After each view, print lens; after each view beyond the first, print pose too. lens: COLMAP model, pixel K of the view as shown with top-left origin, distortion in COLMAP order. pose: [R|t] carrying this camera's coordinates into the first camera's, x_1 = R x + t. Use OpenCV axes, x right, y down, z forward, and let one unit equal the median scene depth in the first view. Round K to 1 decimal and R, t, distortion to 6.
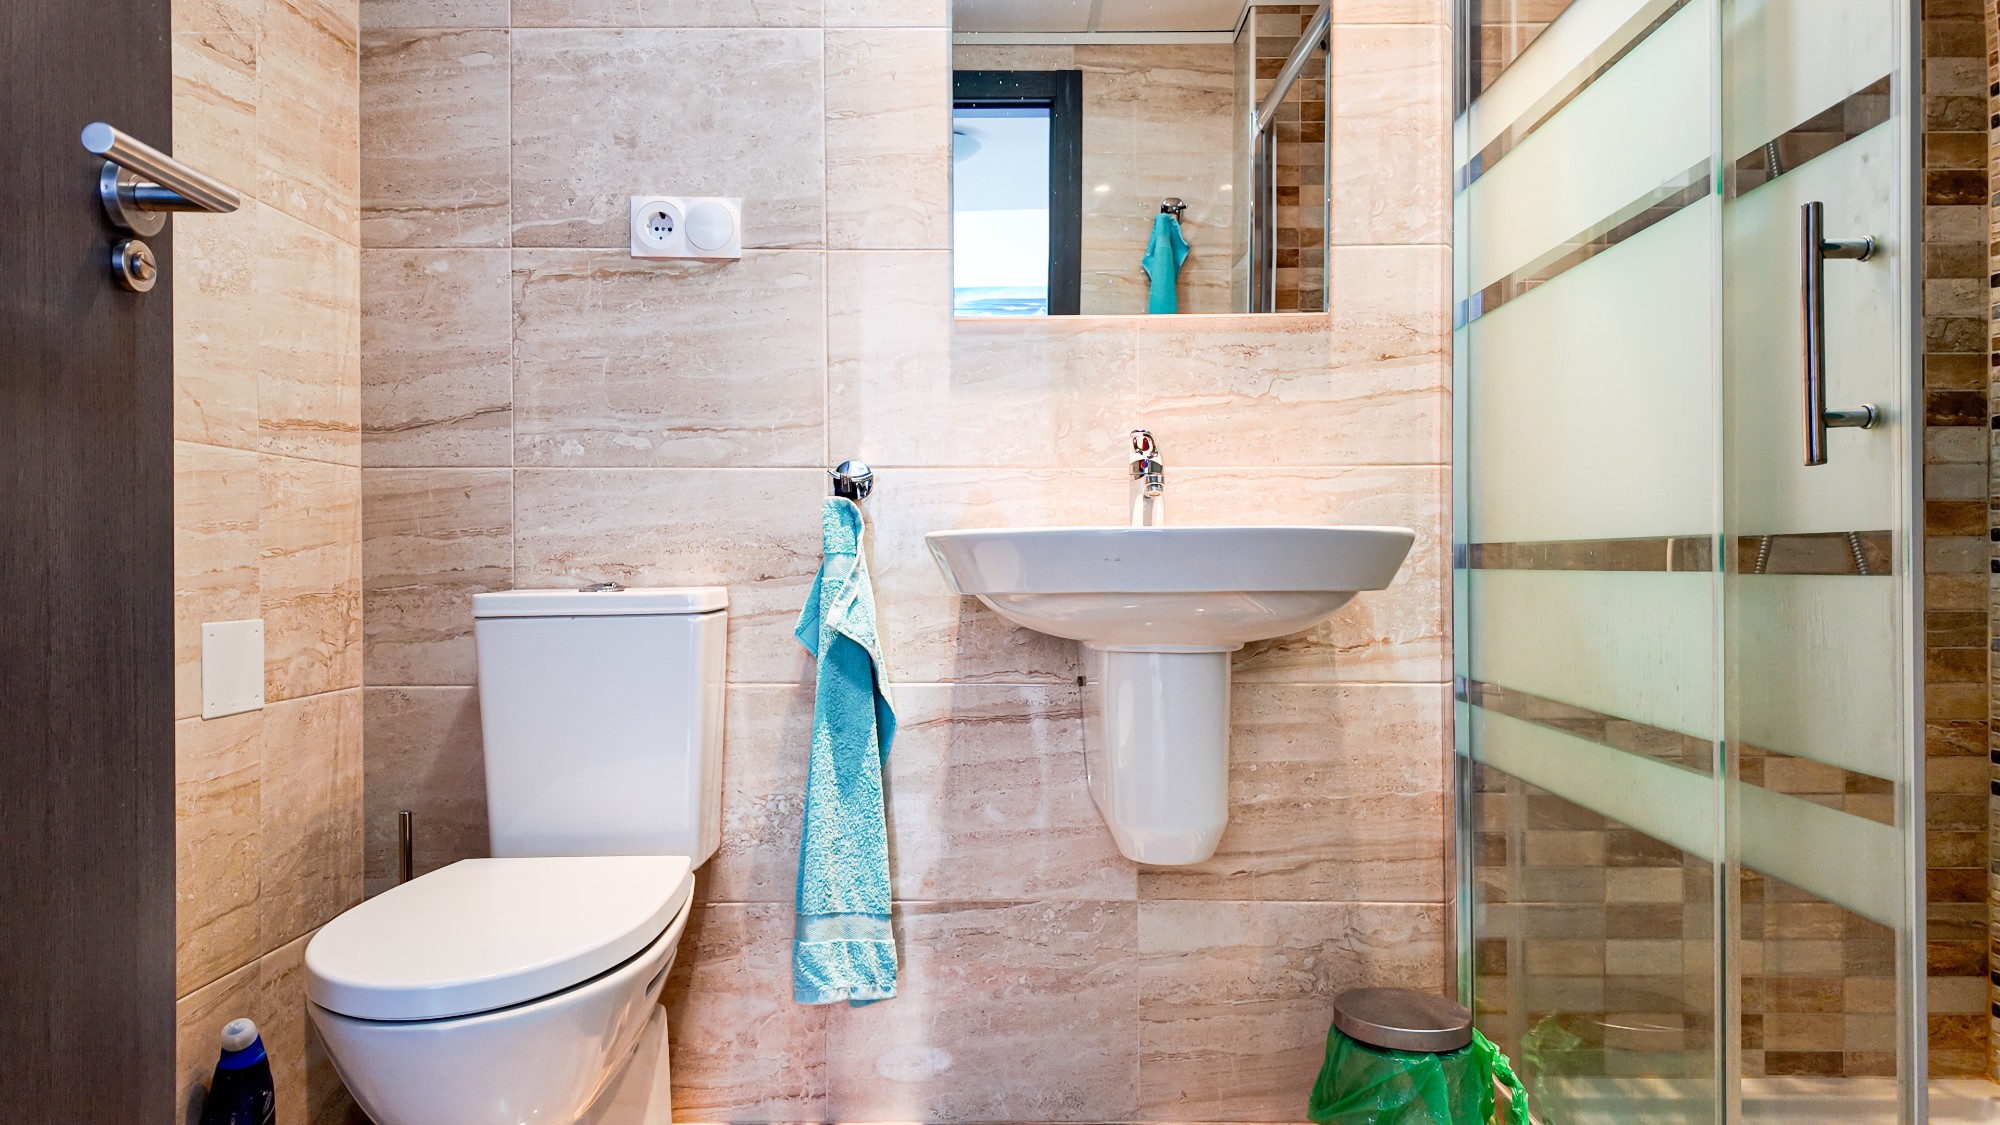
lens RADIAL K [[1174.1, 0, 1004.9], [0, 1174.1, 562.5], [0, 0, 1]] dist [0.050534, -0.043223]
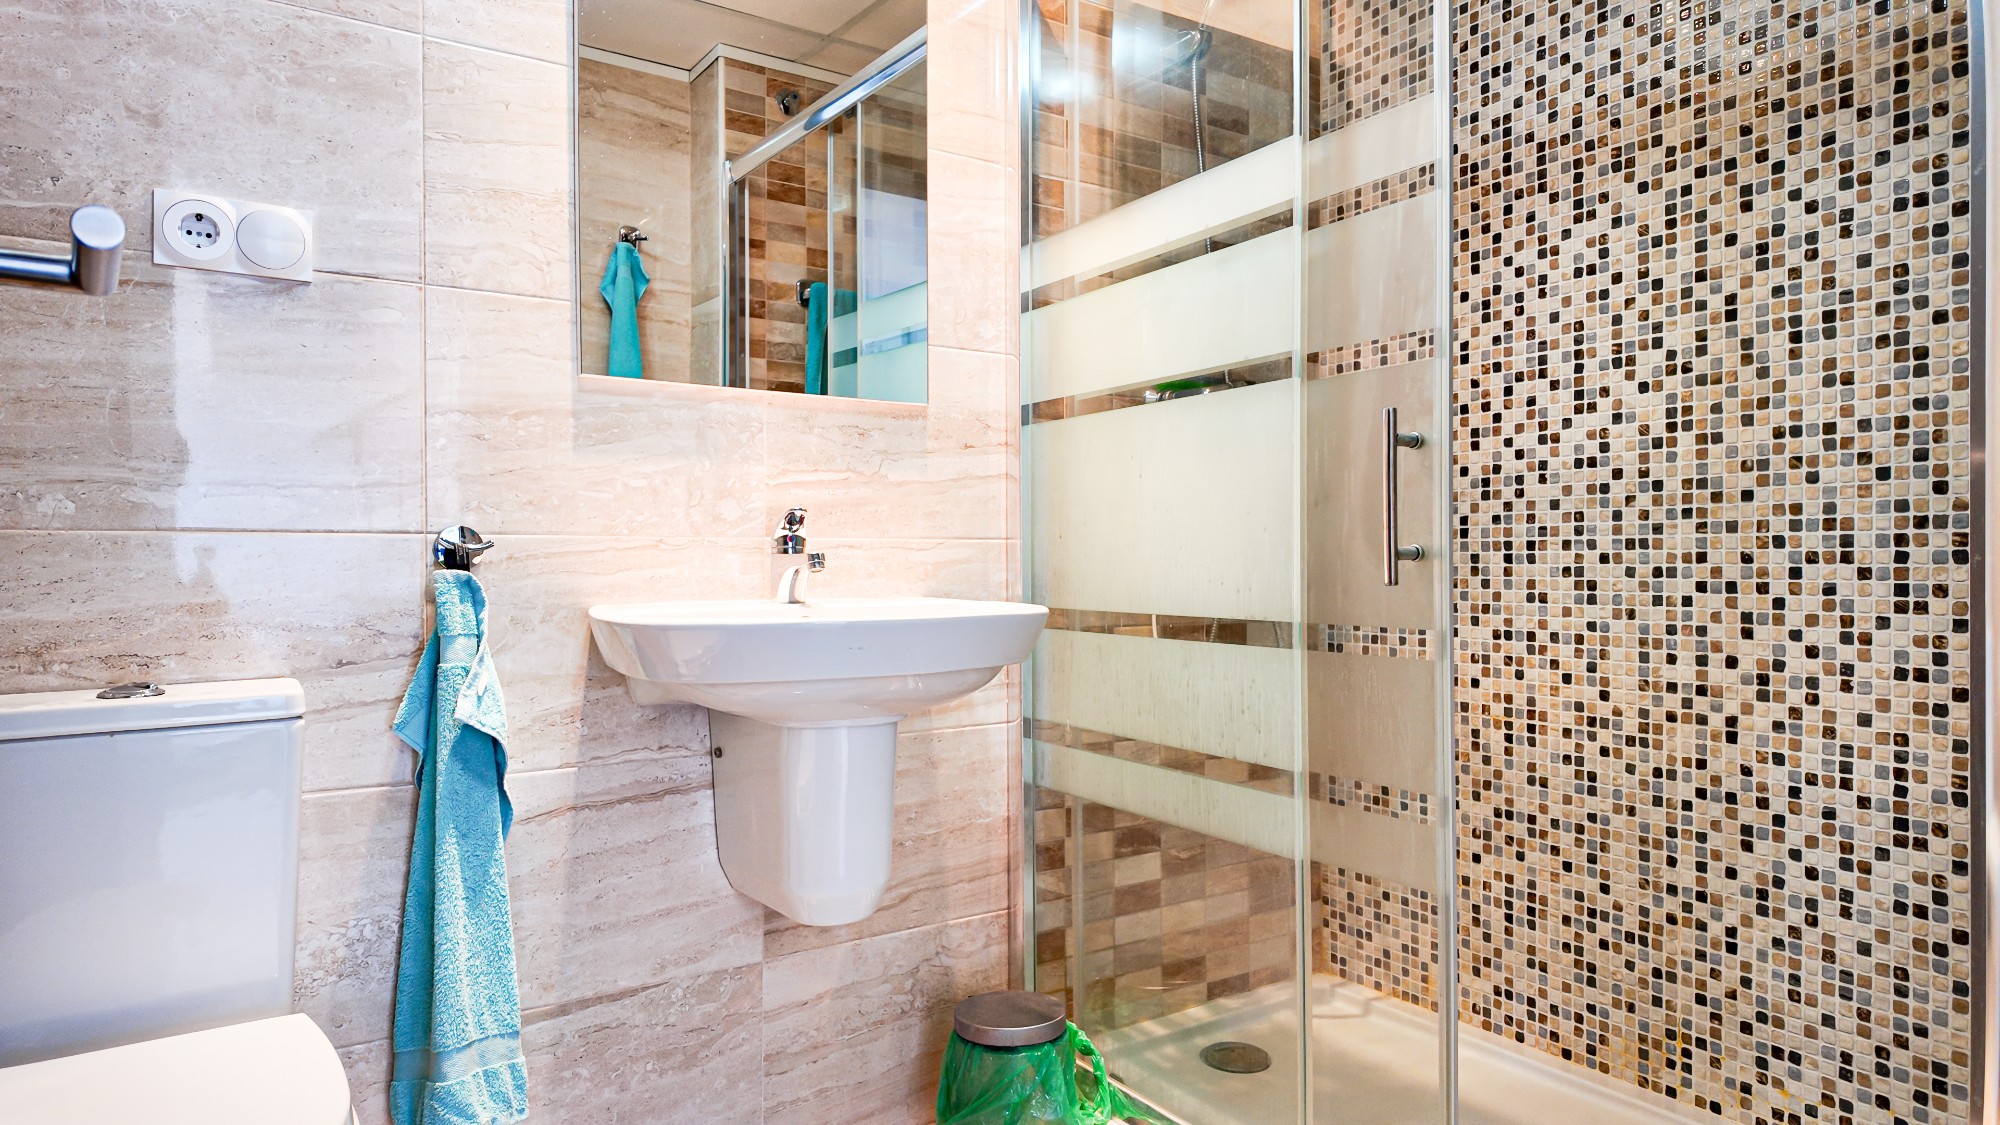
lens RADIAL K [[1174.1, 0, 998.4], [0, 1174.1, 554.1], [0, 0, 1]] dist [0.050534, -0.043223]
pose [[0.829694, 0.001907, 0.558215, -0.292101], [0.000782, 0.999989, -0.004579, -0.061691], [-0.558217, 0.004235, 0.829684, 0.031023]]
